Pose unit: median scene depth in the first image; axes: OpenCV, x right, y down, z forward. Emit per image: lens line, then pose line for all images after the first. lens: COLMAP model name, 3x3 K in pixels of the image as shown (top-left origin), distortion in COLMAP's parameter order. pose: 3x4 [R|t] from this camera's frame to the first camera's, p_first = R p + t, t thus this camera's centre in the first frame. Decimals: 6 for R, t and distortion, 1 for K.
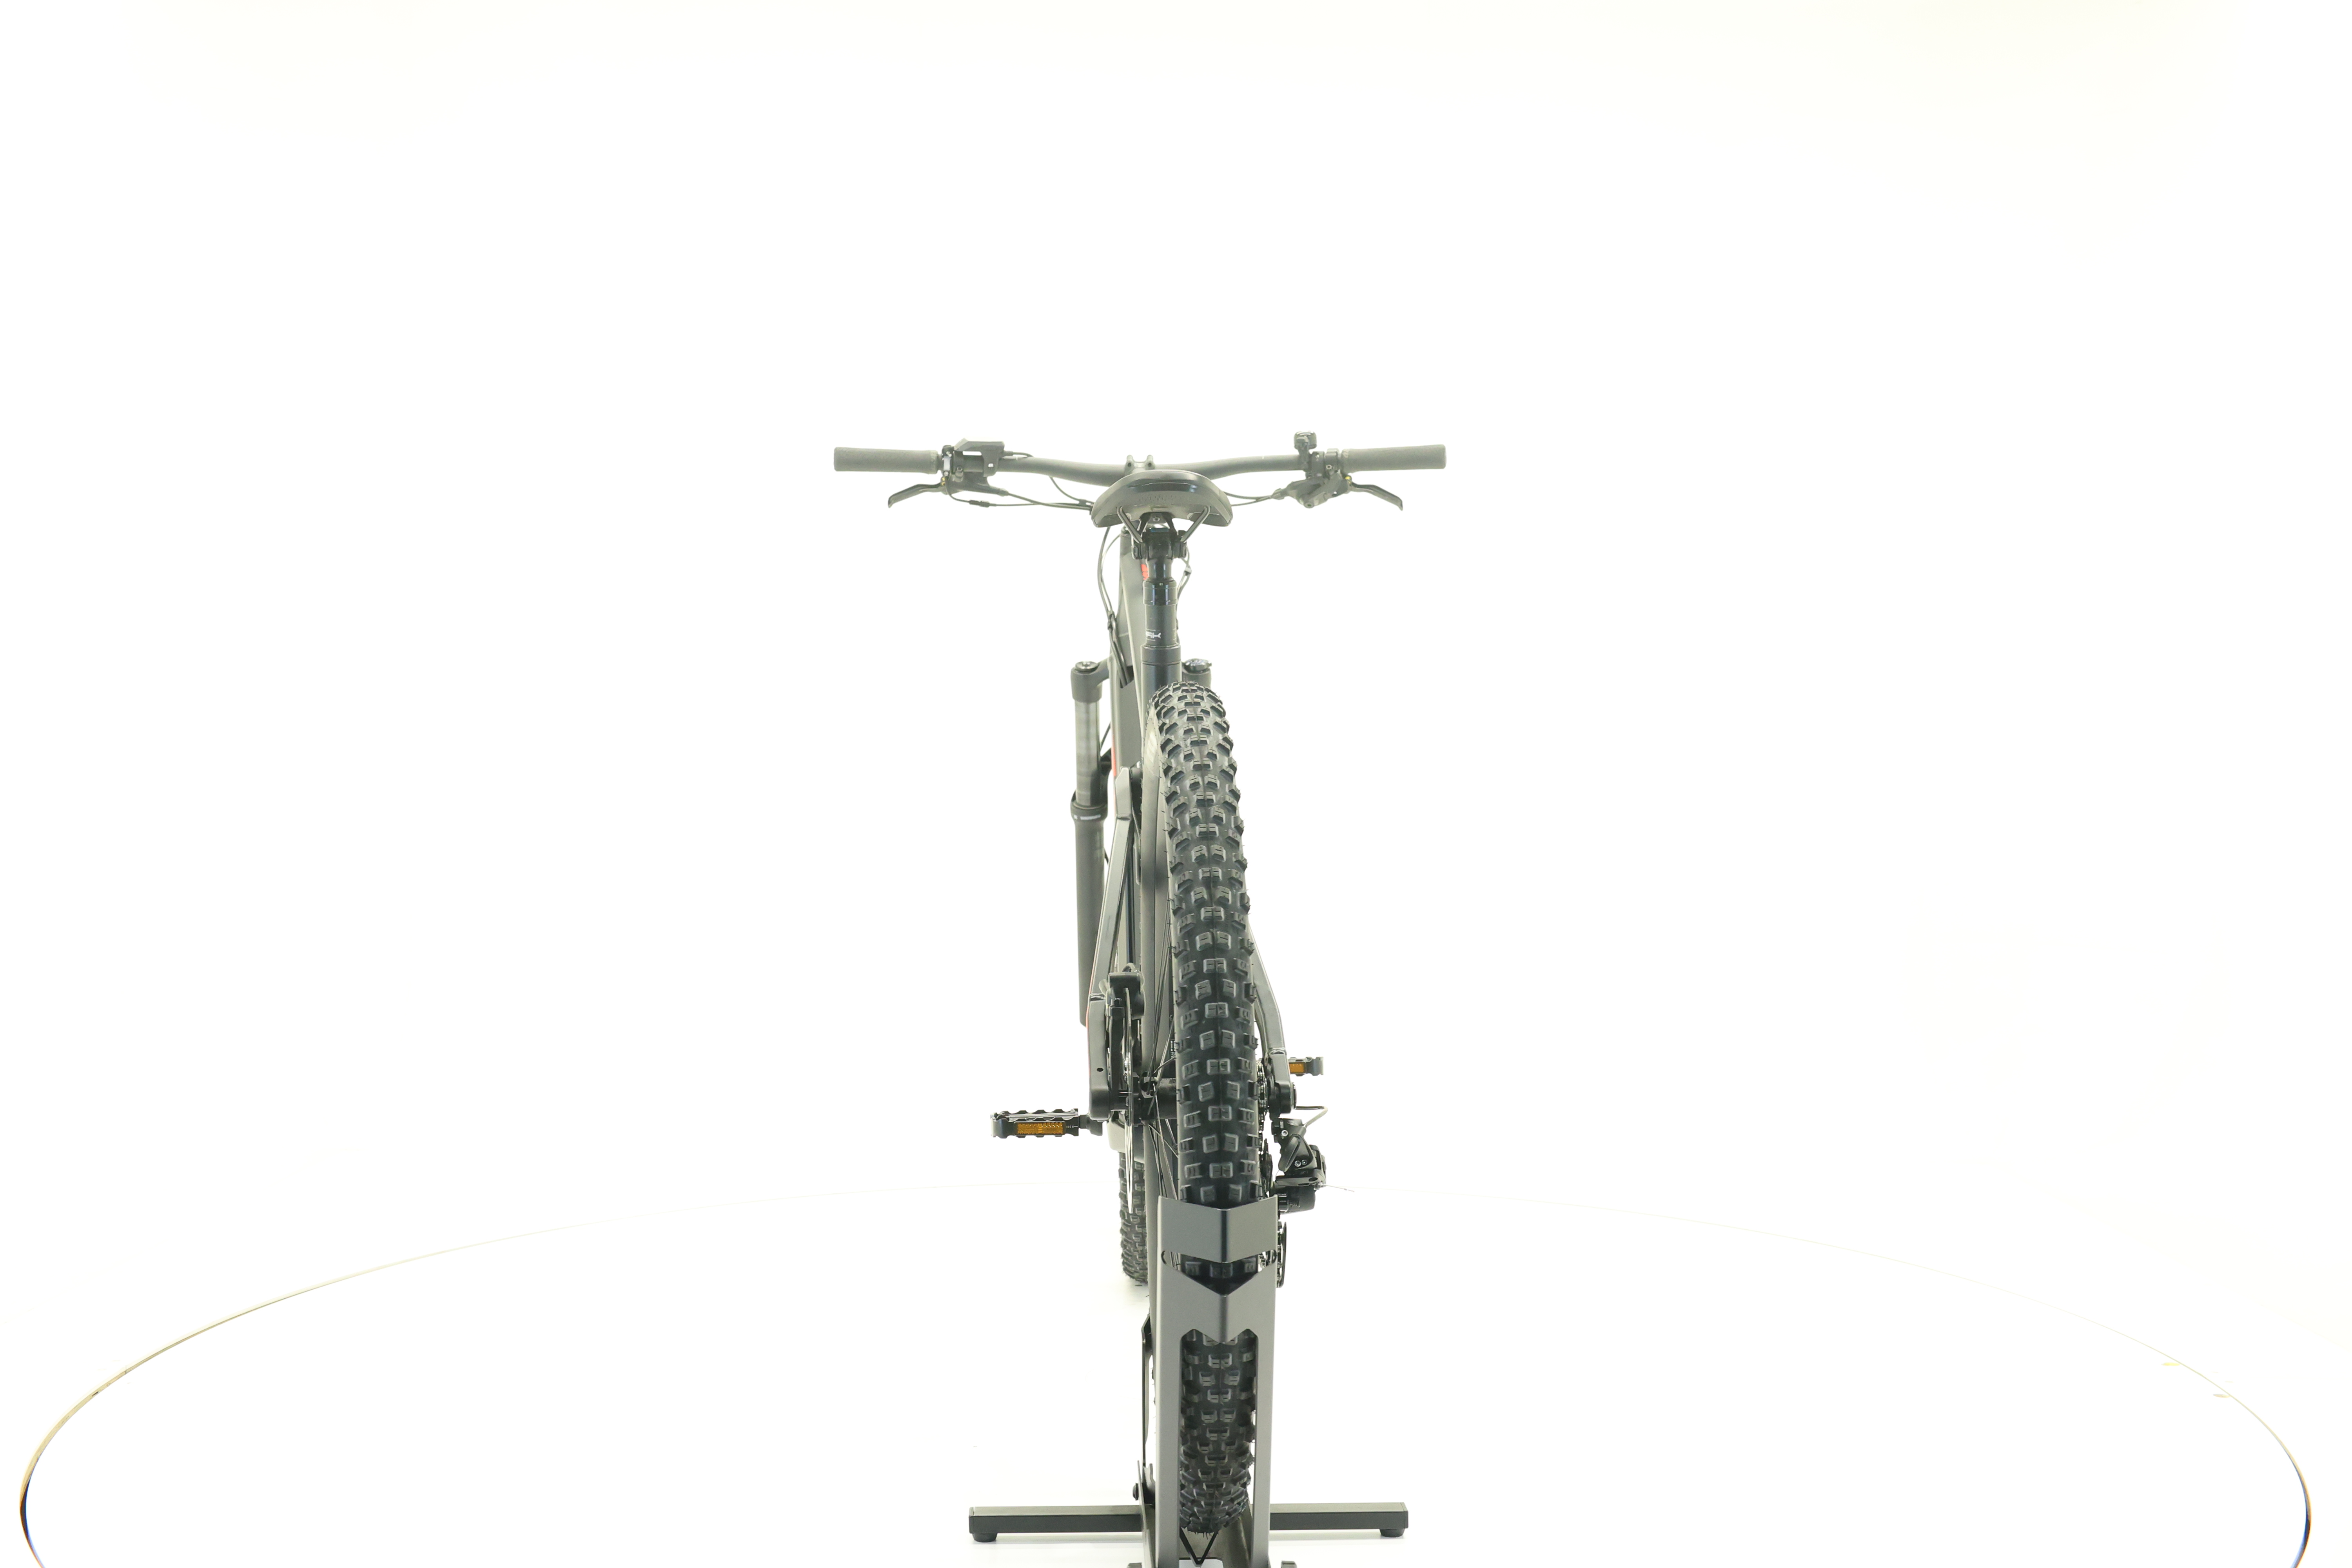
lens RADIAL K [[2462.9, 0, 1177.2], [0, 2462.9, 783.5], [0, 0, 1]] dist [-0.004488, 0.000000]
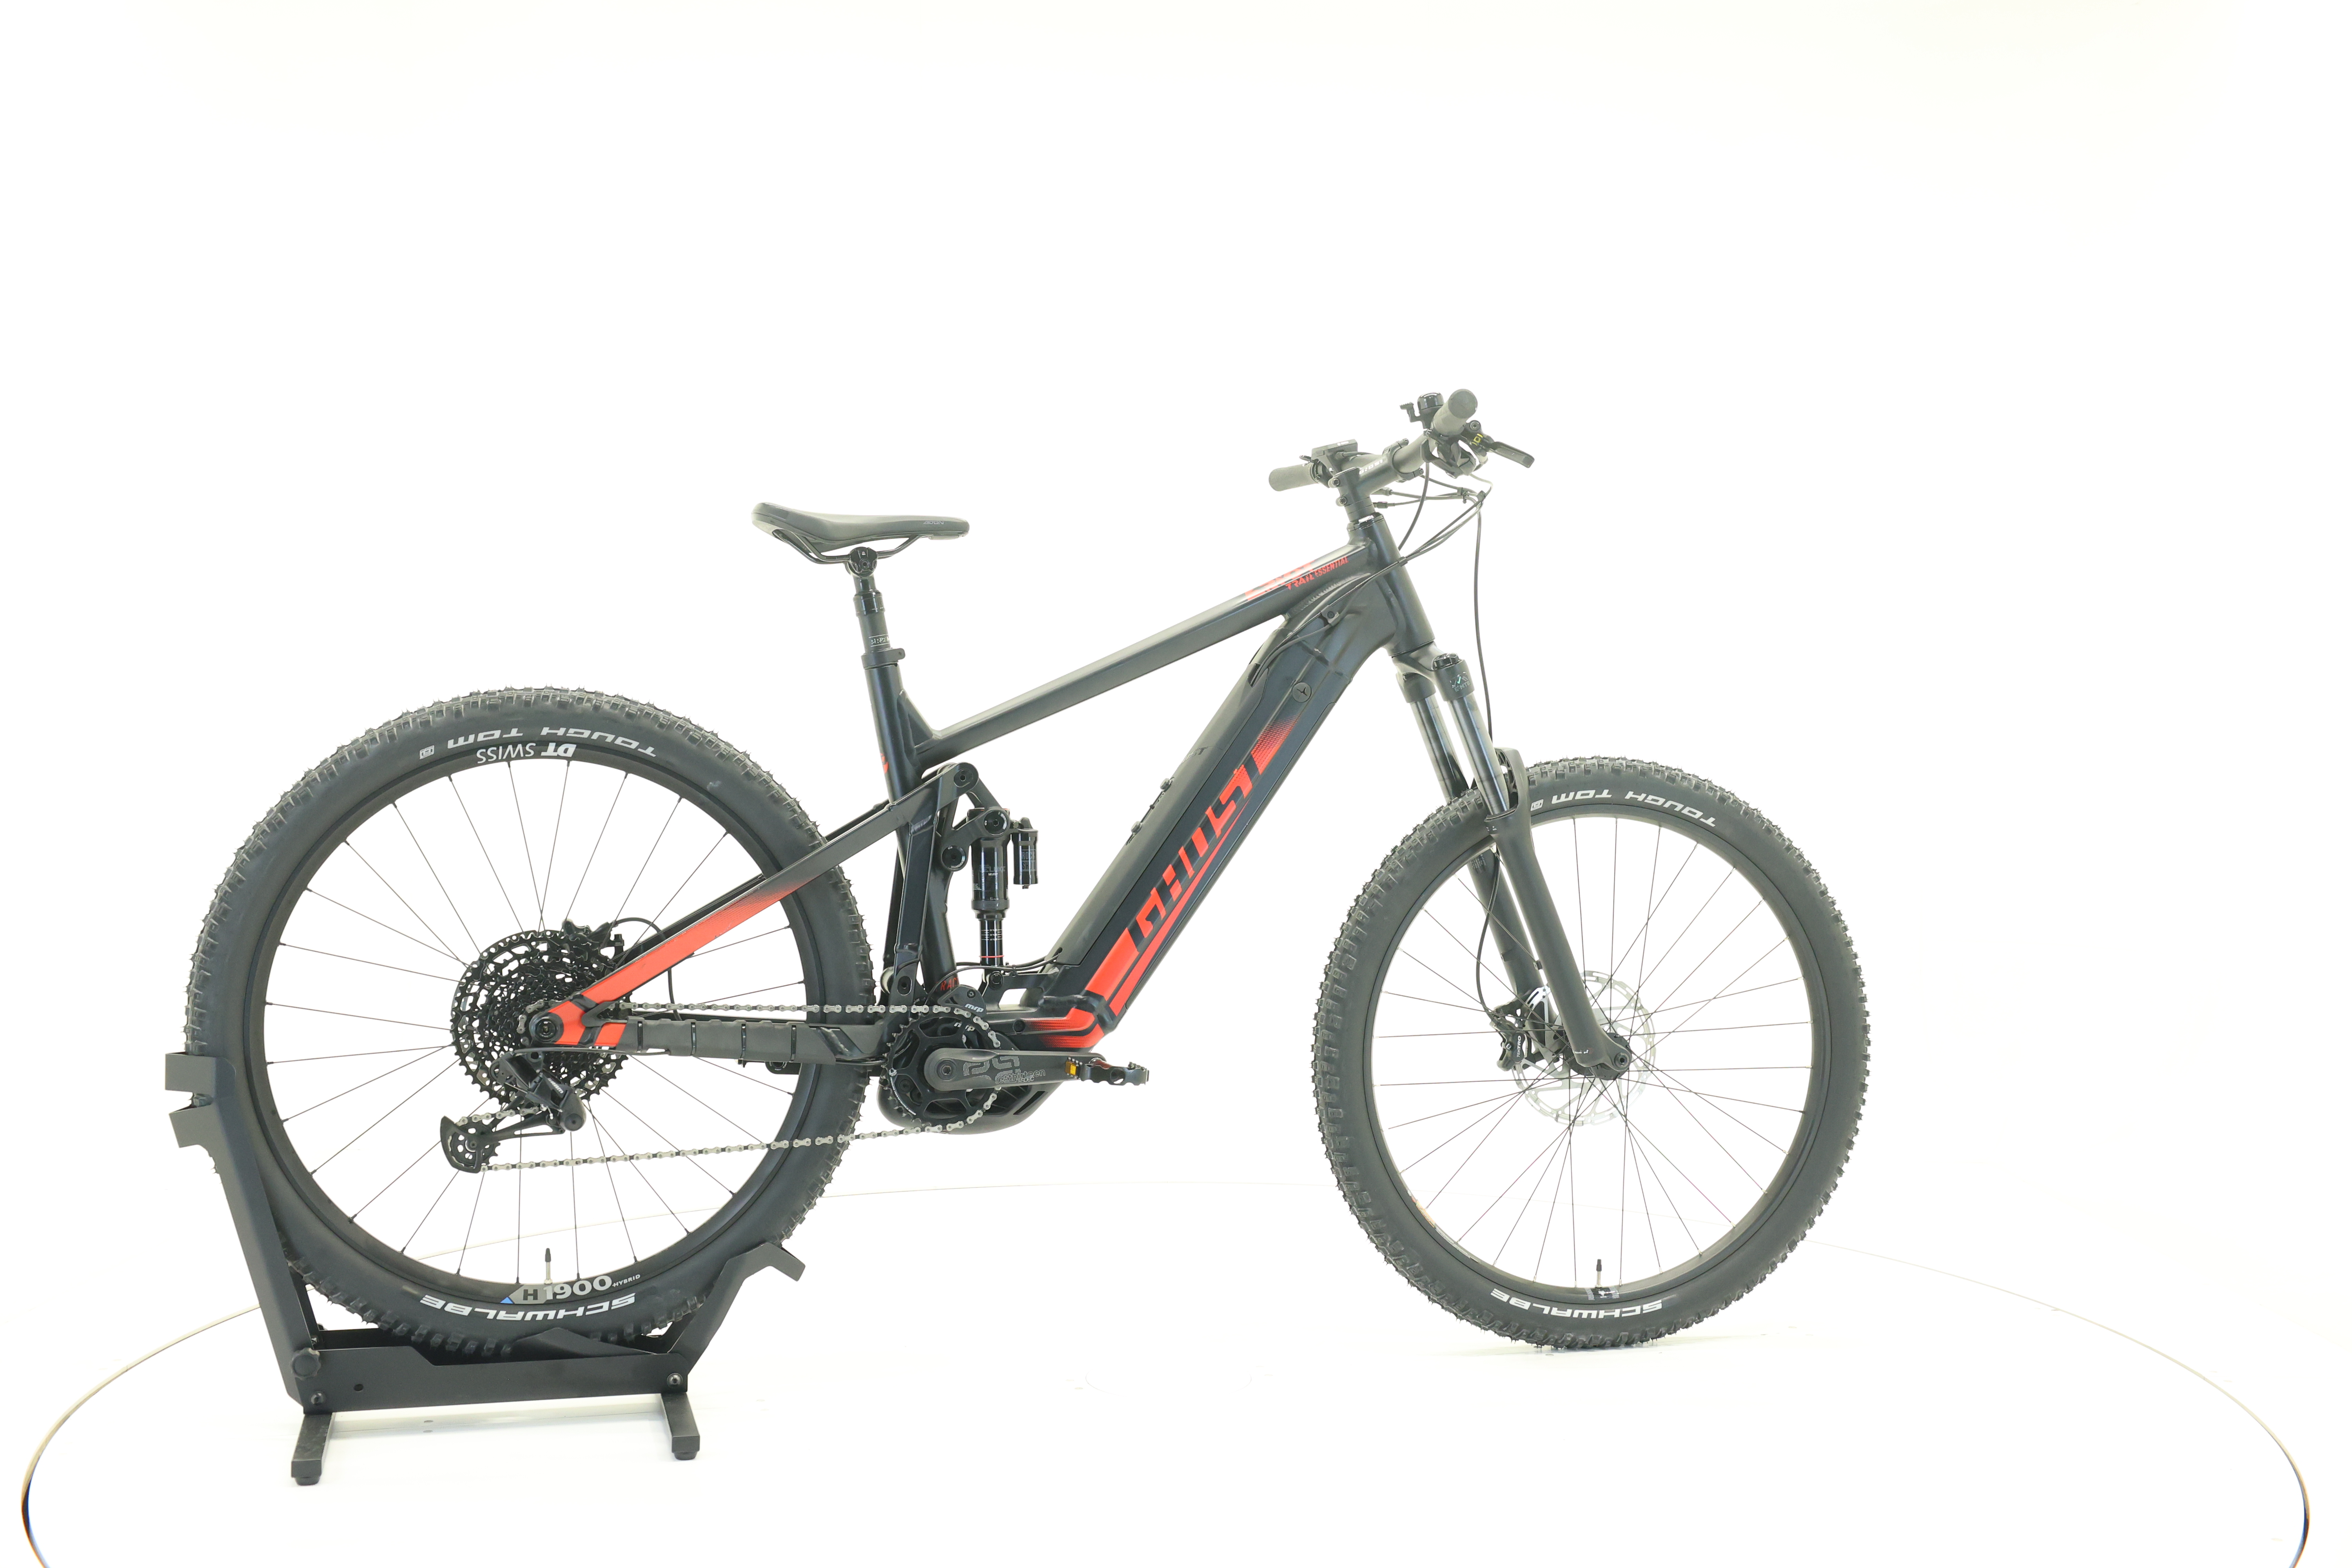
lens RADIAL K [[2462.9, 0, 1172.9], [0, 2462.9, 781.8], [0, 0, 1]] dist [-0.004488, 0.000000]
pose [[0.226789, 0.017290, -0.973791, 0.890934], [-0.025688, 0.999601, 0.011766, -0.011343], [0.973605, 0.022346, 0.227142, 0.708238]]
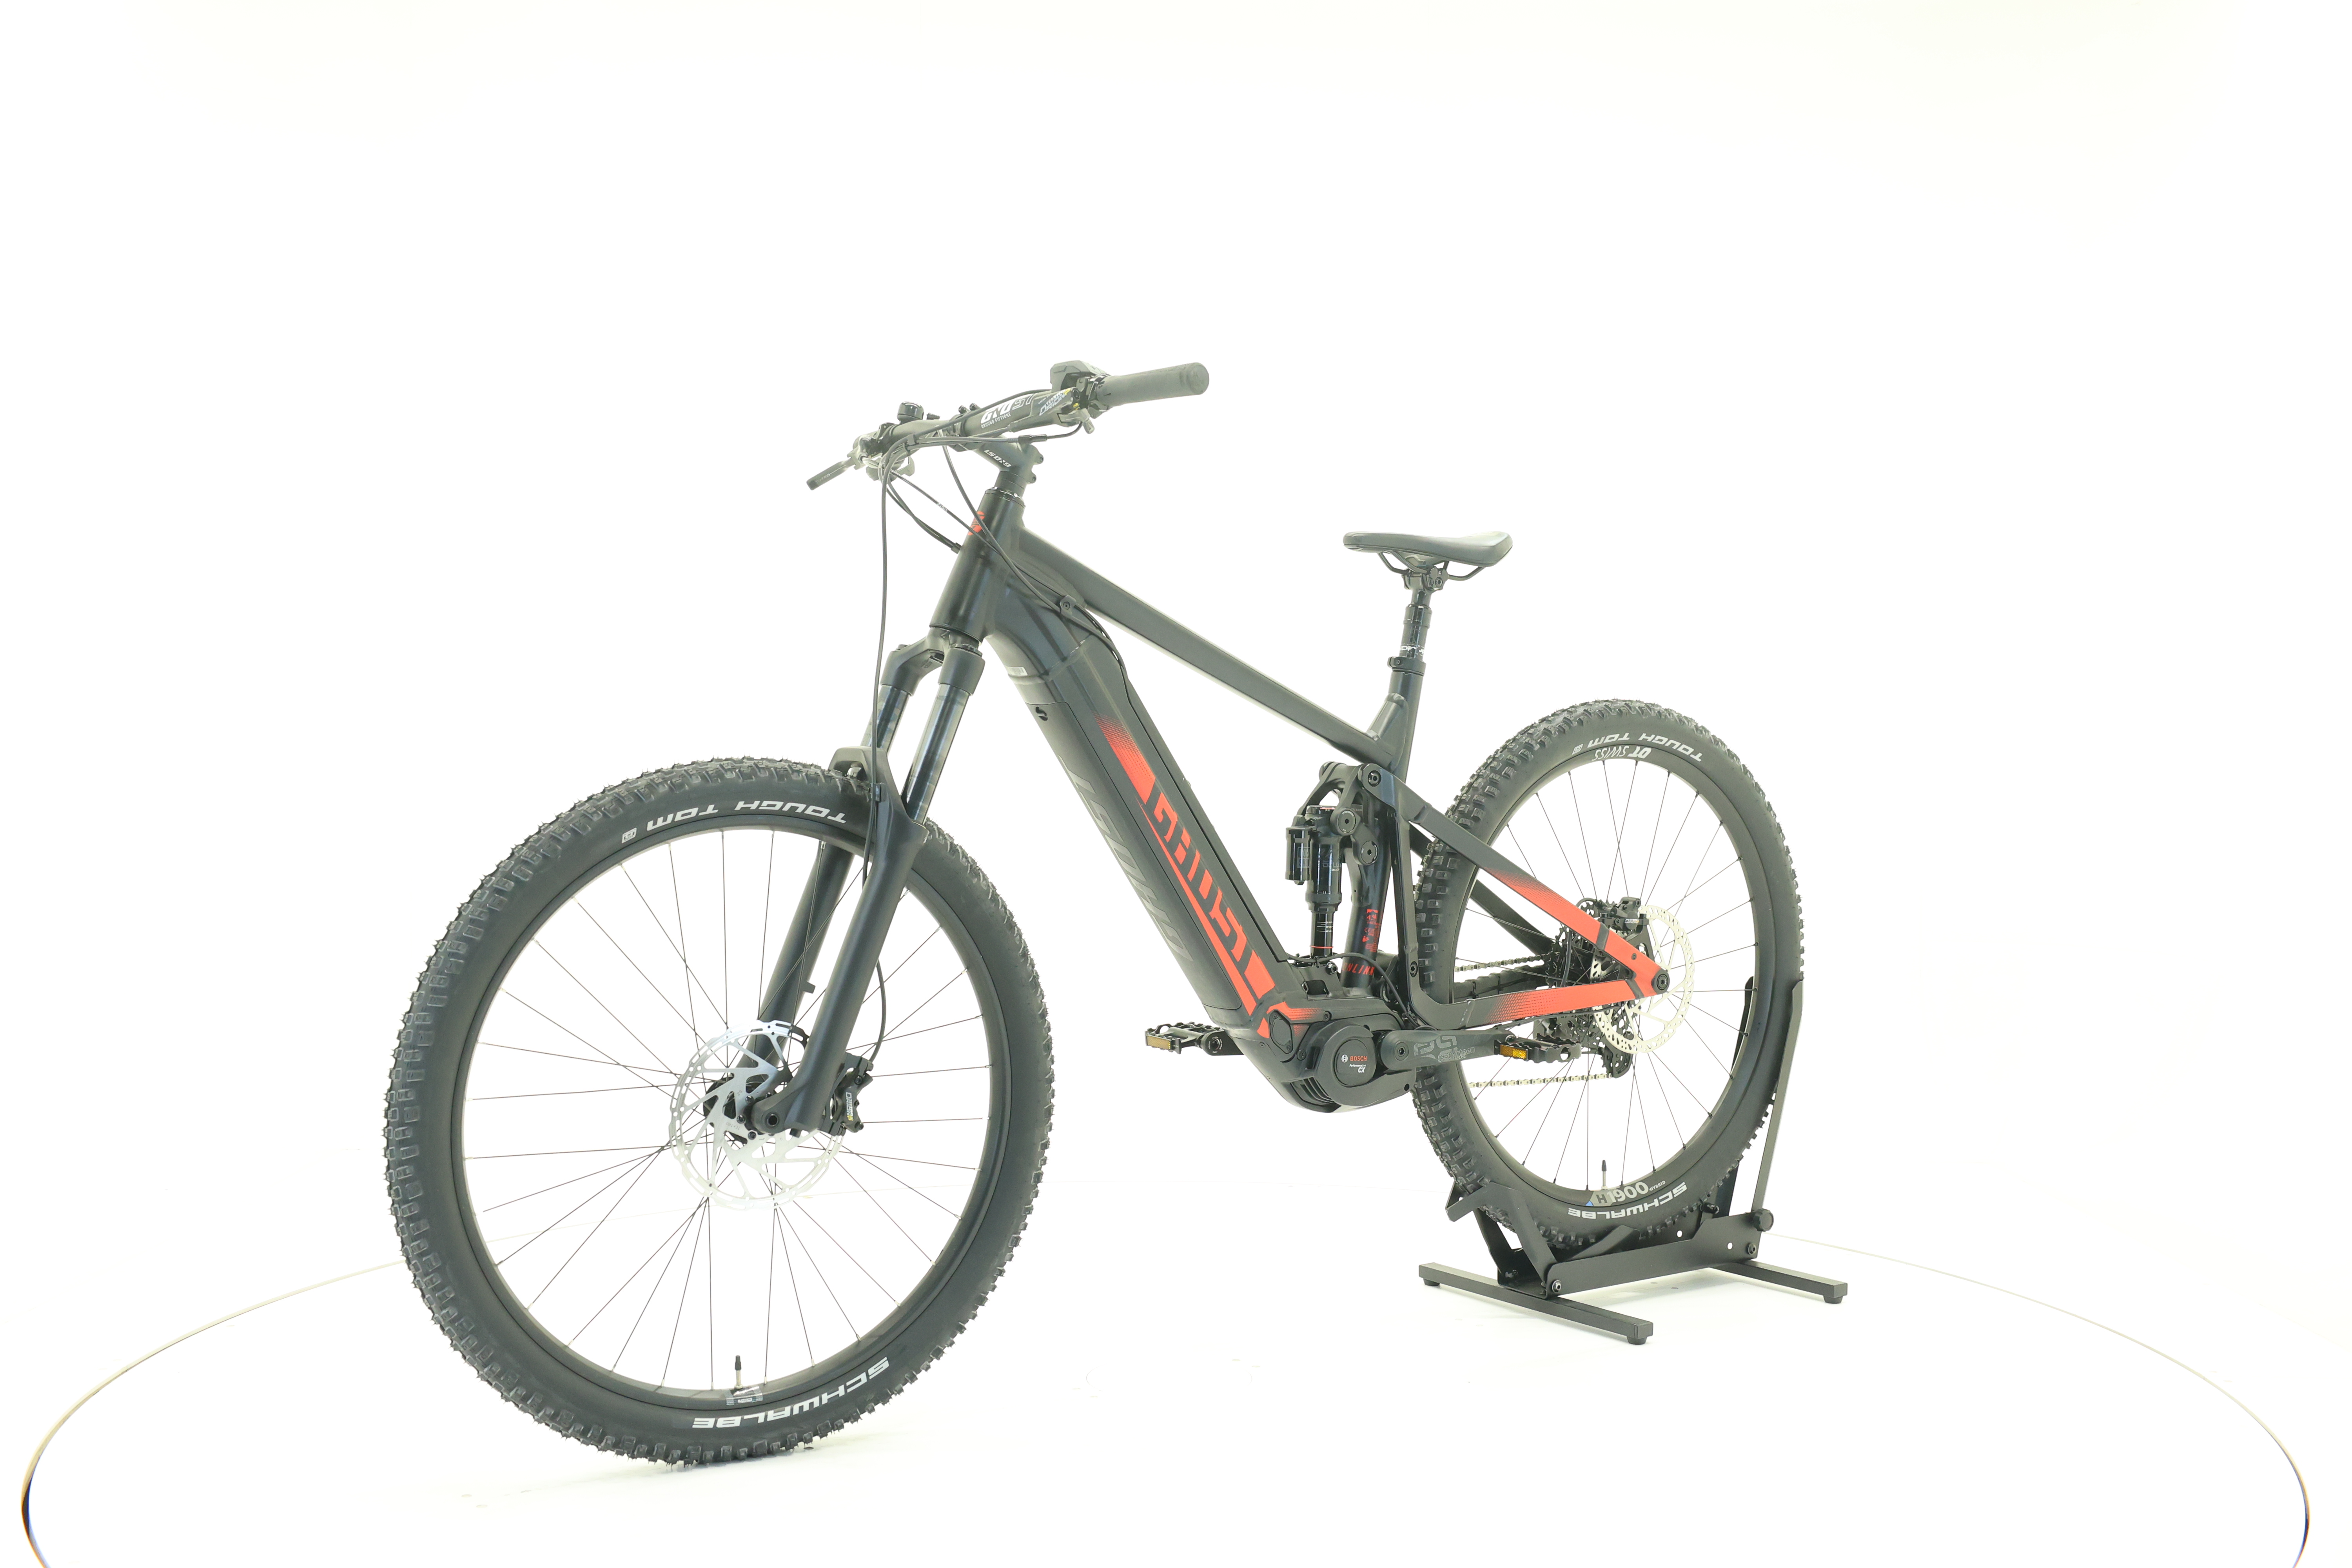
lens RADIAL K [[2462.9, 0, 1173.8], [0, 2462.9, 784.3], [0, 0, 1]] dist [-0.004488, 0.000000]
pose [[-0.541749, -0.026936, 0.840108, -0.772096], [0.010353, 0.999197, 0.038713, -0.035104], [-0.840476, 0.029671, -0.541035, 1.411669]]
